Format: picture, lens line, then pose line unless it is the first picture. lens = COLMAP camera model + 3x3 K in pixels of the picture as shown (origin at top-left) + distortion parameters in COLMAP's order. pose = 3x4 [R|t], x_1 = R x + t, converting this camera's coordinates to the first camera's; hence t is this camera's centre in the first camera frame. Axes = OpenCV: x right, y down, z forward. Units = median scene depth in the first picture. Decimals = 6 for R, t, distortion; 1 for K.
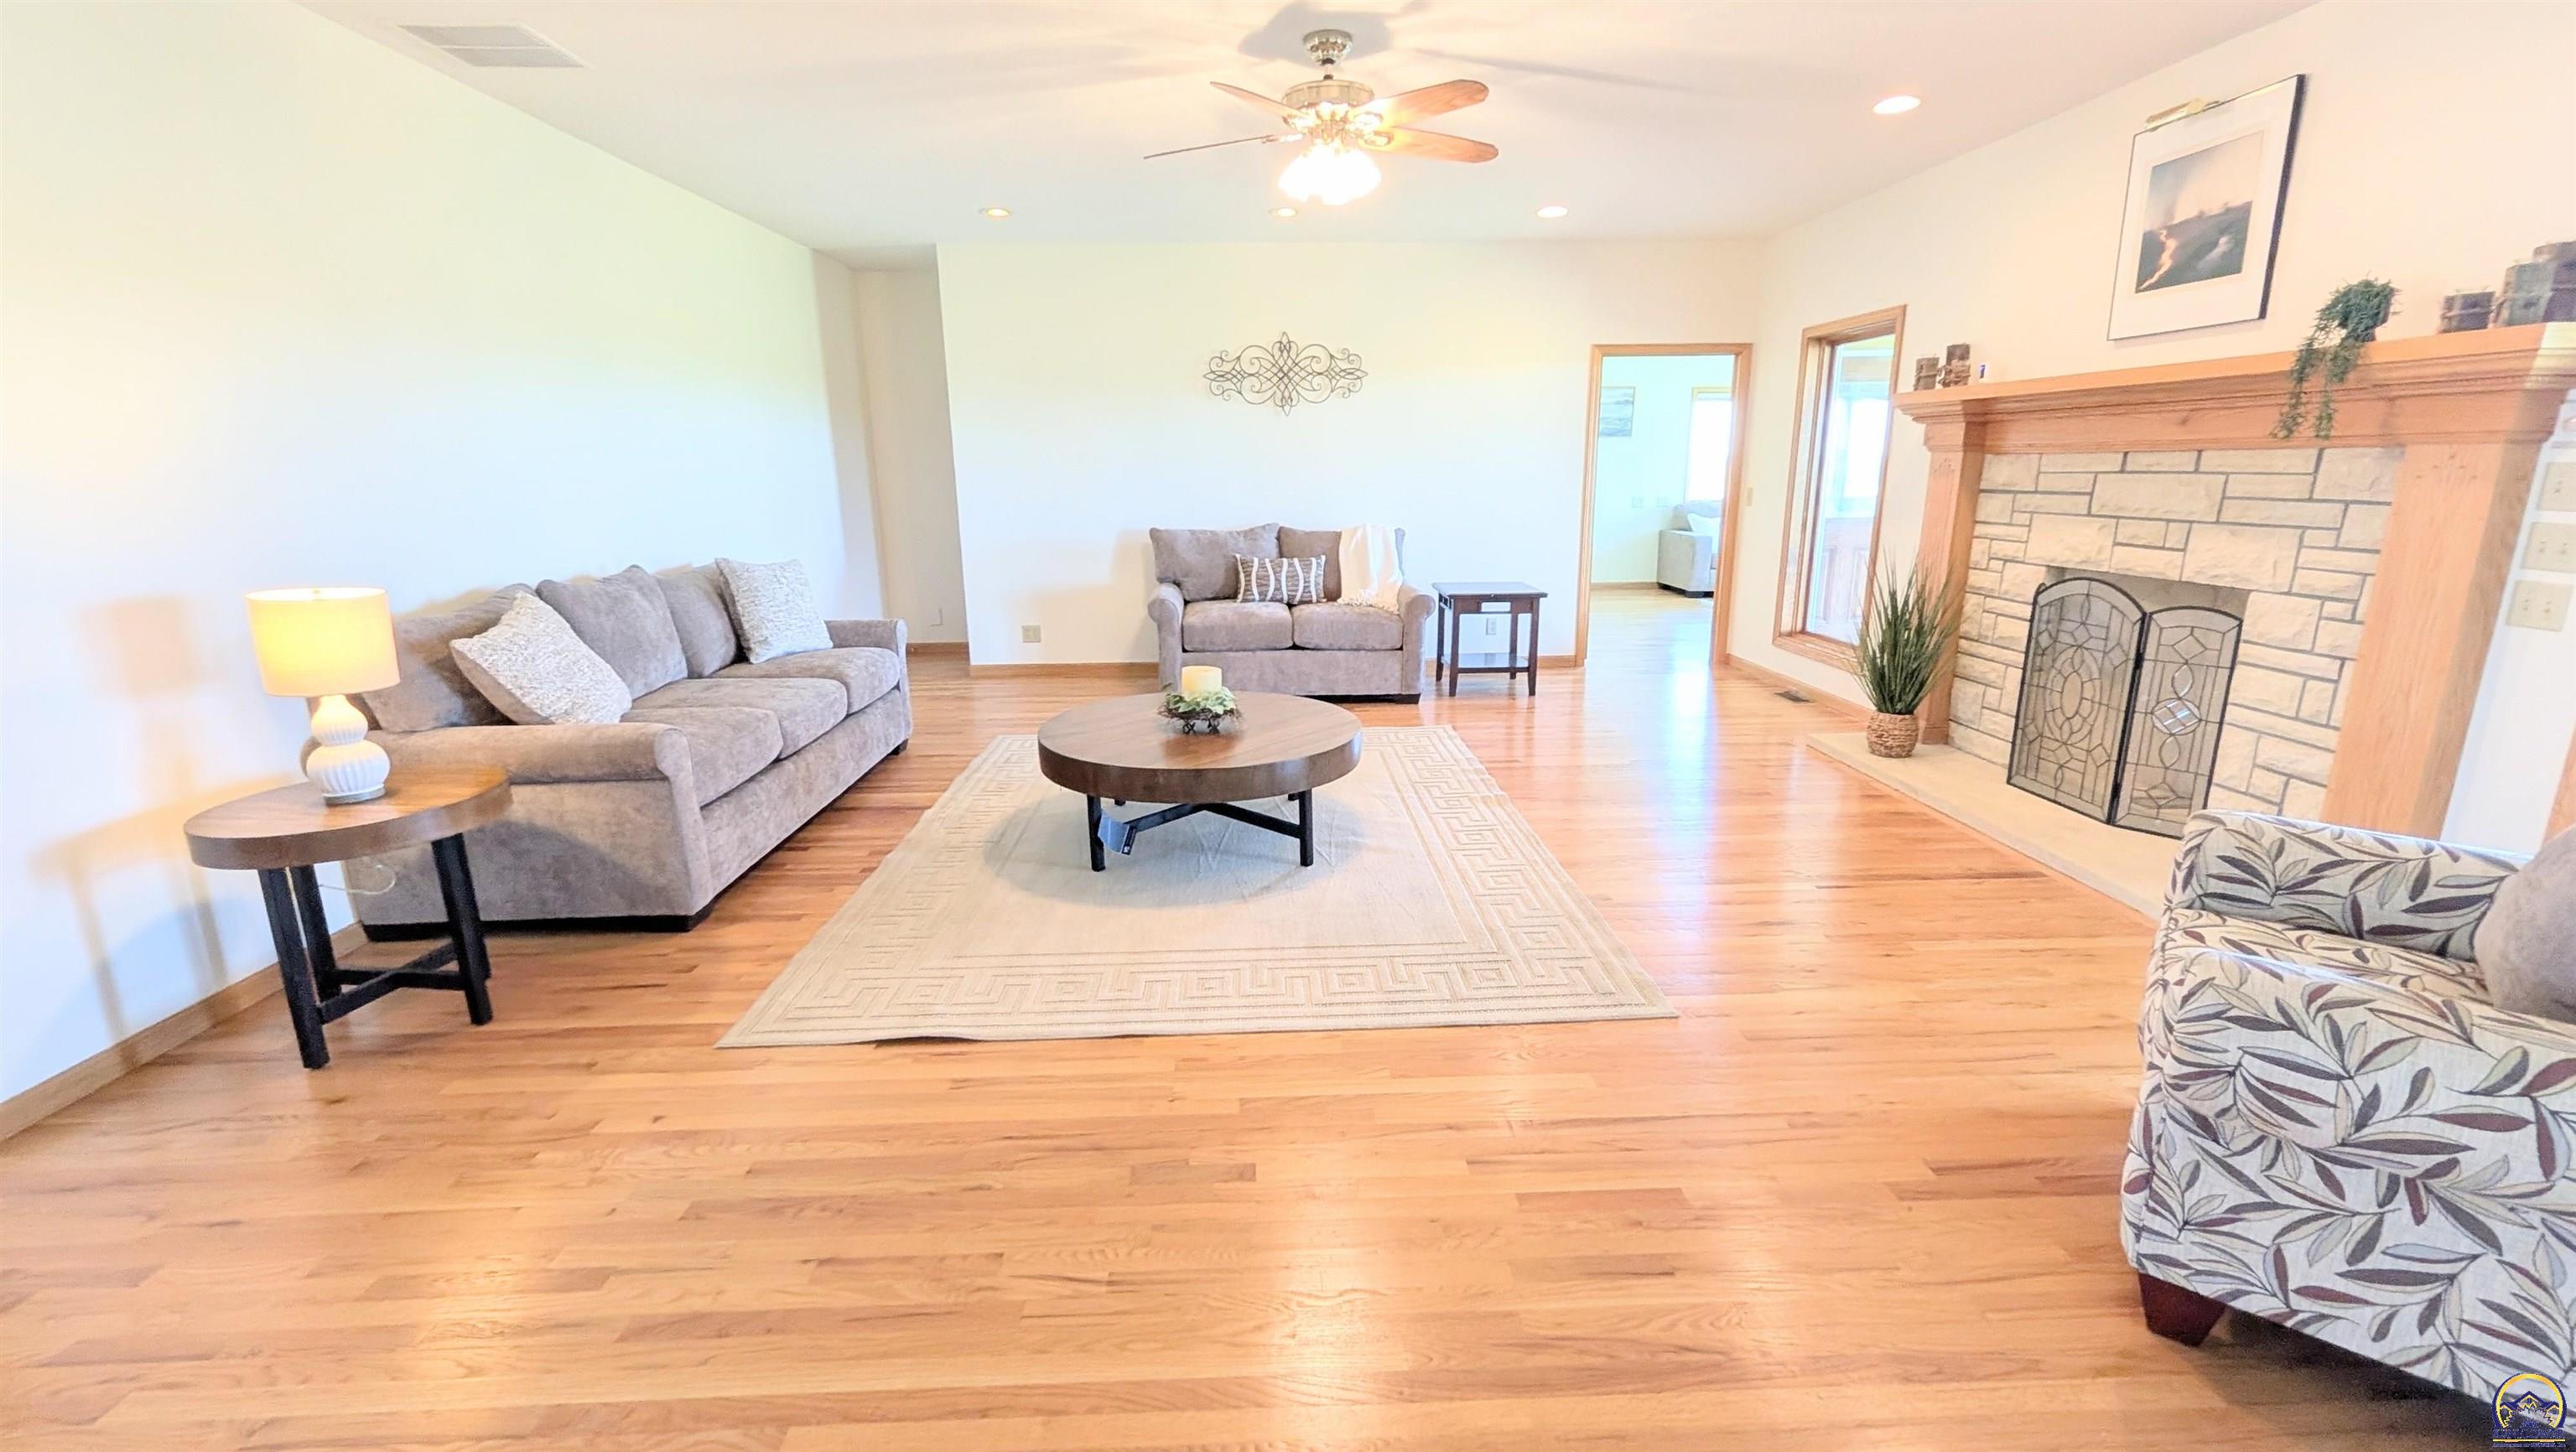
lens RADIAL K [[1047.5, 0, 1284.4], [0, 1047.5, 711.1], [0, 0, 1]] dist [0.008914, -0.000074]
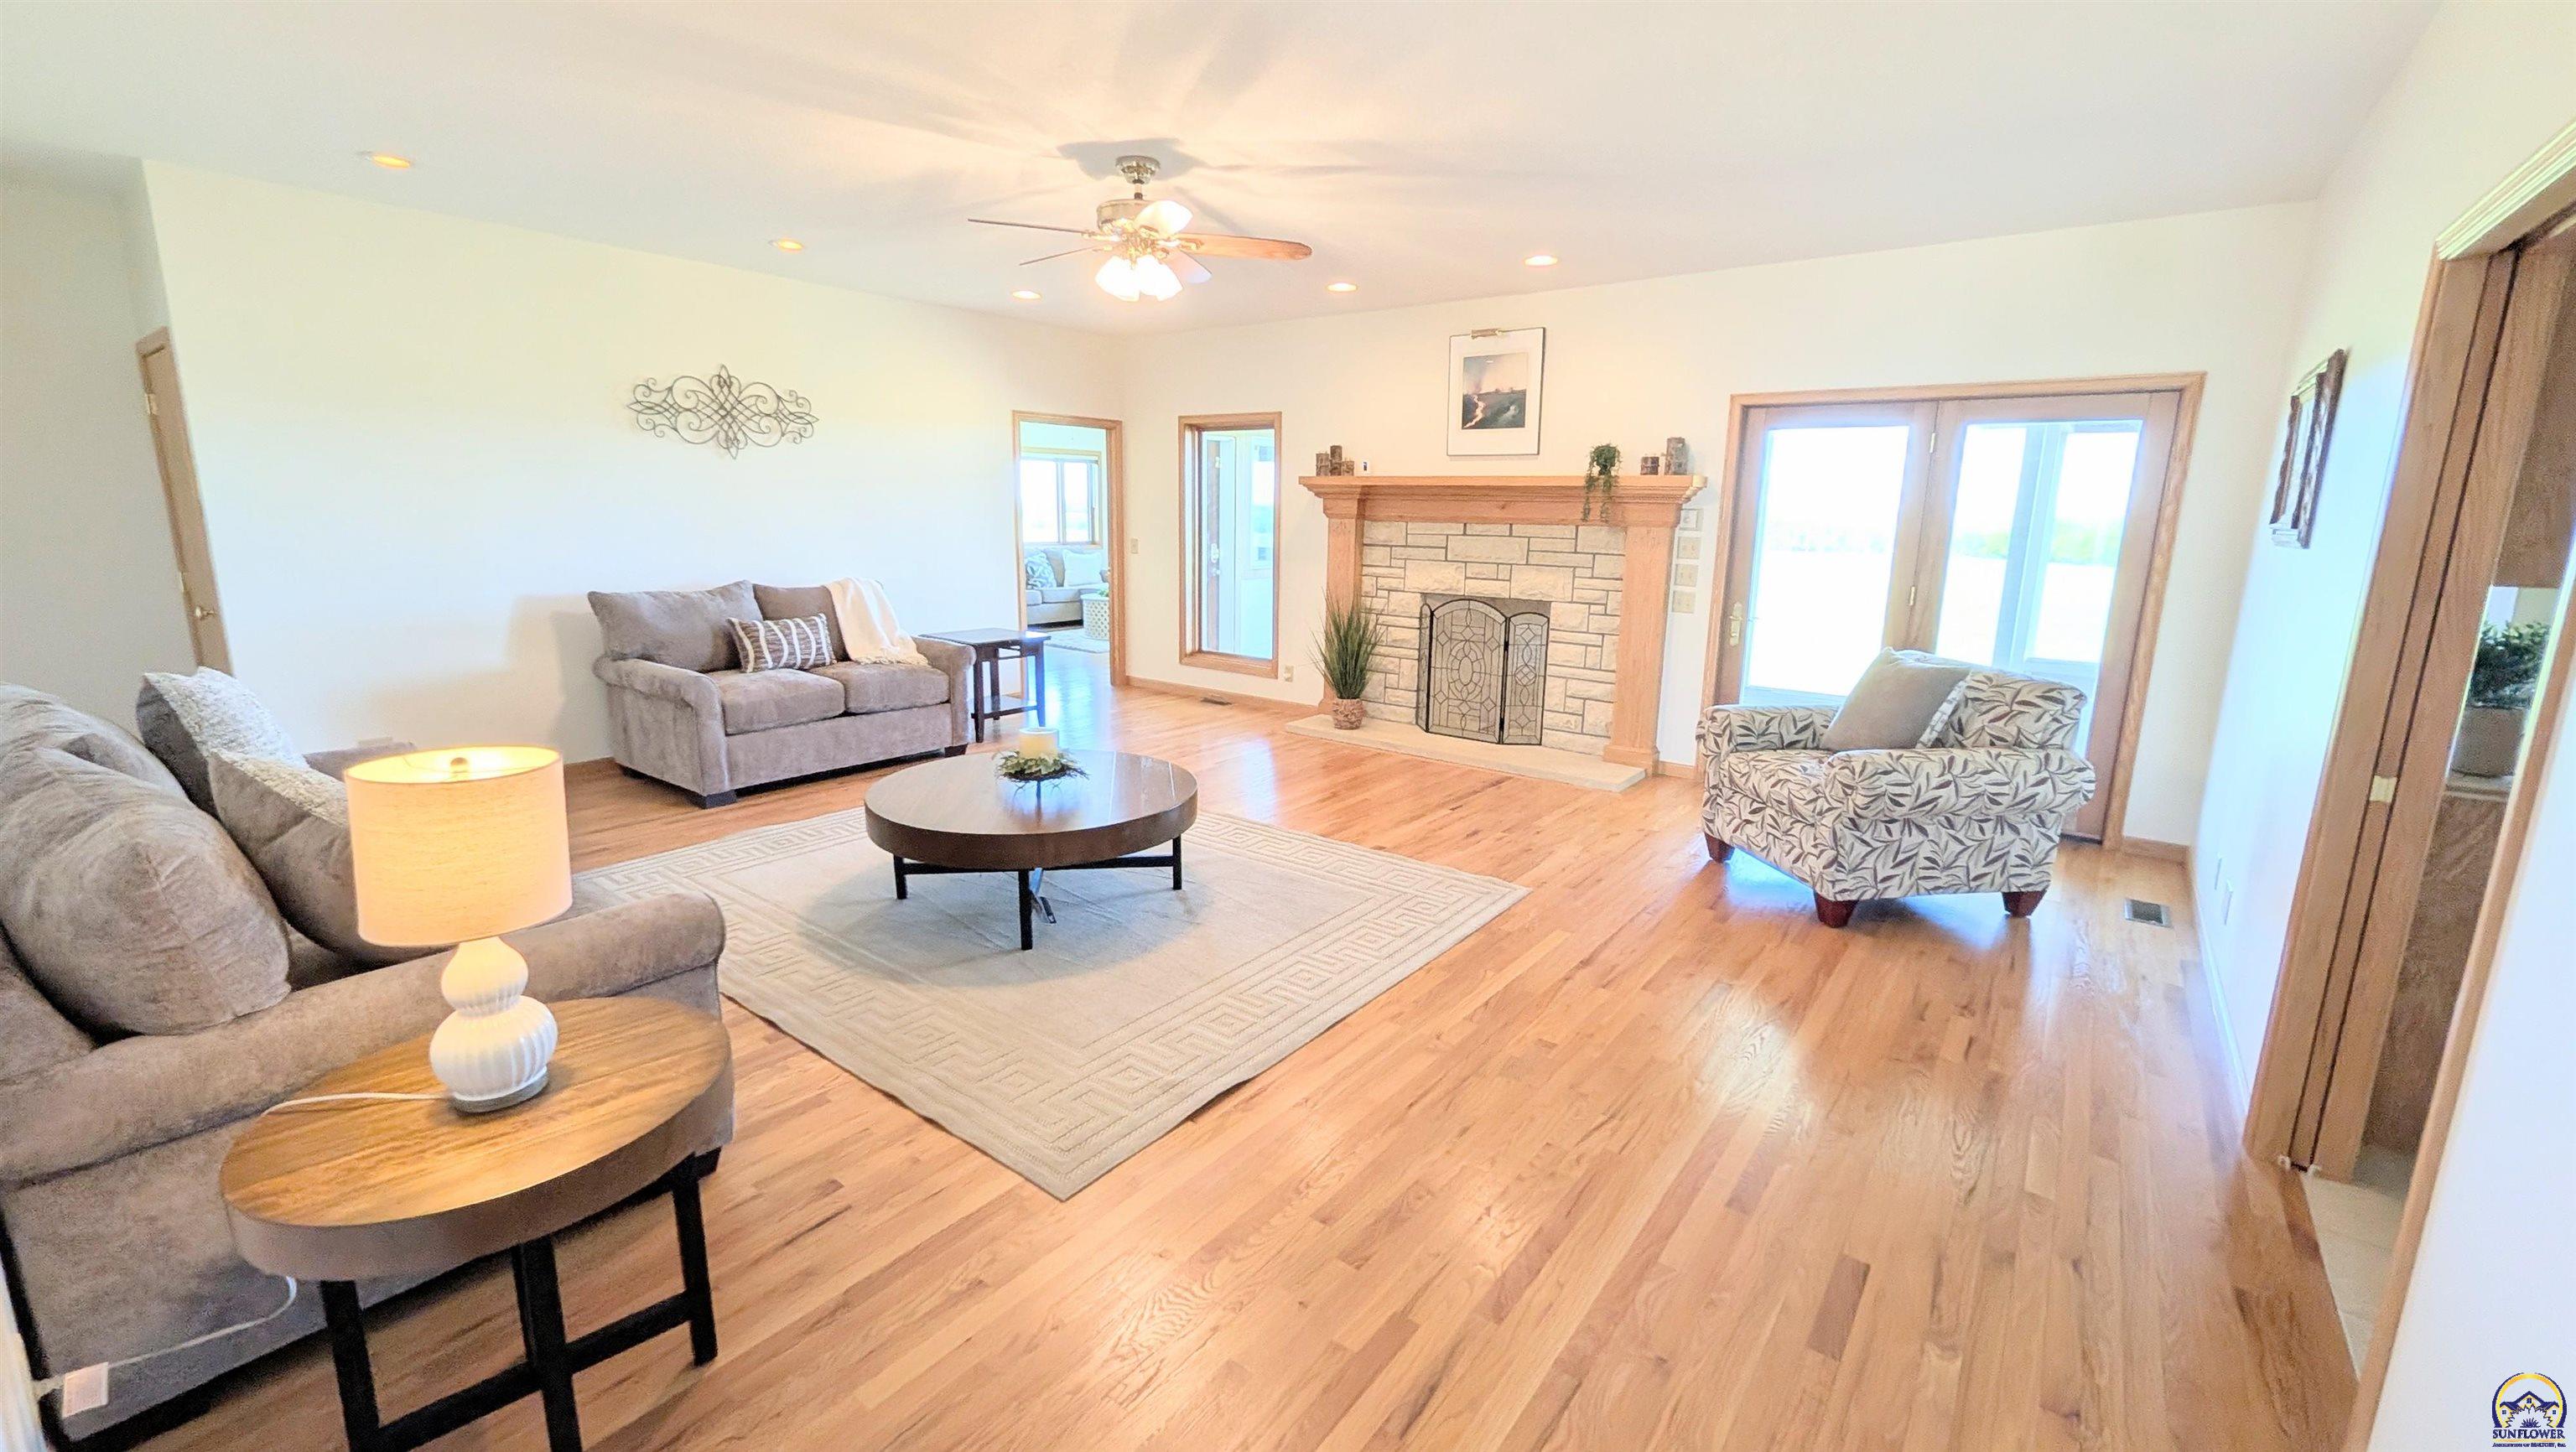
lens RADIAL K [[1047.5, 0, 1284.4], [0, 1047.5, 711.1], [0, 0, 1]] dist [0.008914, -0.000074]
pose [[0.639679, -0.128943, 0.757749, -0.695211], [0.154456, 0.987283, 0.037612, -0.060028], [-0.752963, 0.092980, 0.651461, 0.166845]]
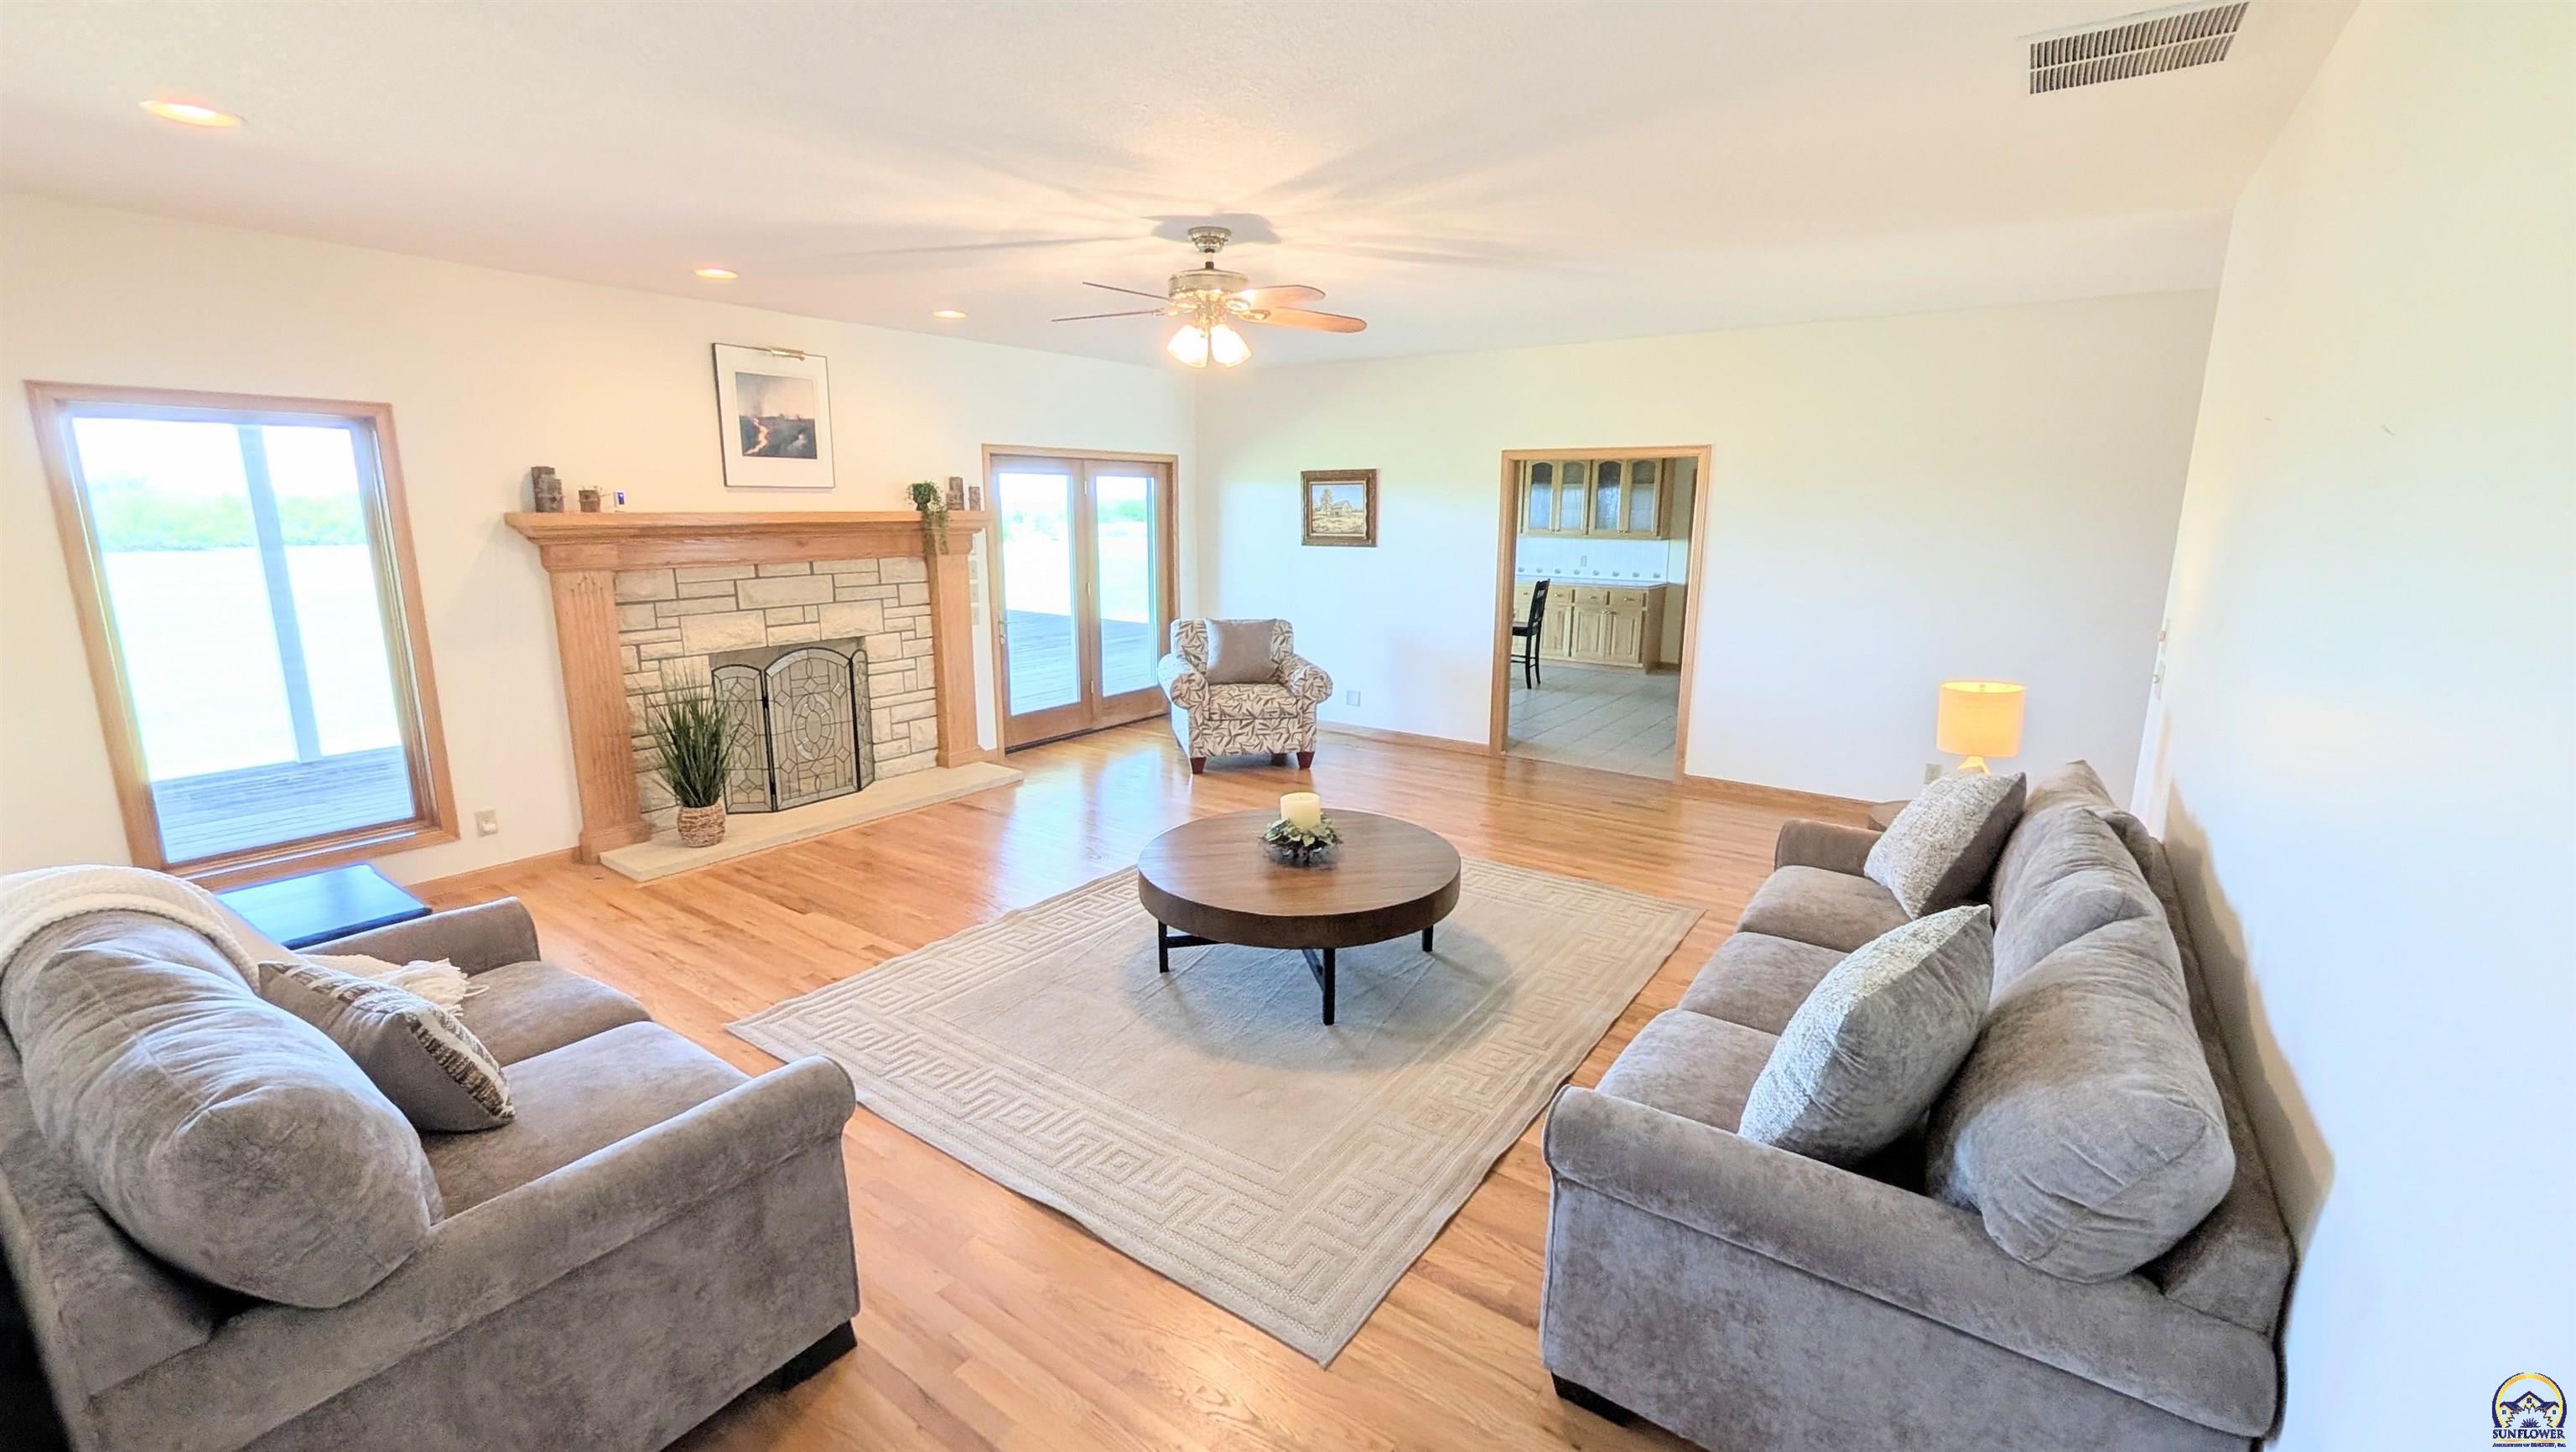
lens RADIAL K [[1047.5, 0, 1284.4], [0, 1047.5, 711.1], [0, 0, 1]] dist [0.008914, -0.000074]
pose [[-0.791655, -0.112496, 0.600523, -0.670613], [0.146085, 0.919539, 0.364837, -0.490593], [-0.593247, 0.376553, -0.711524, 1.706860]]
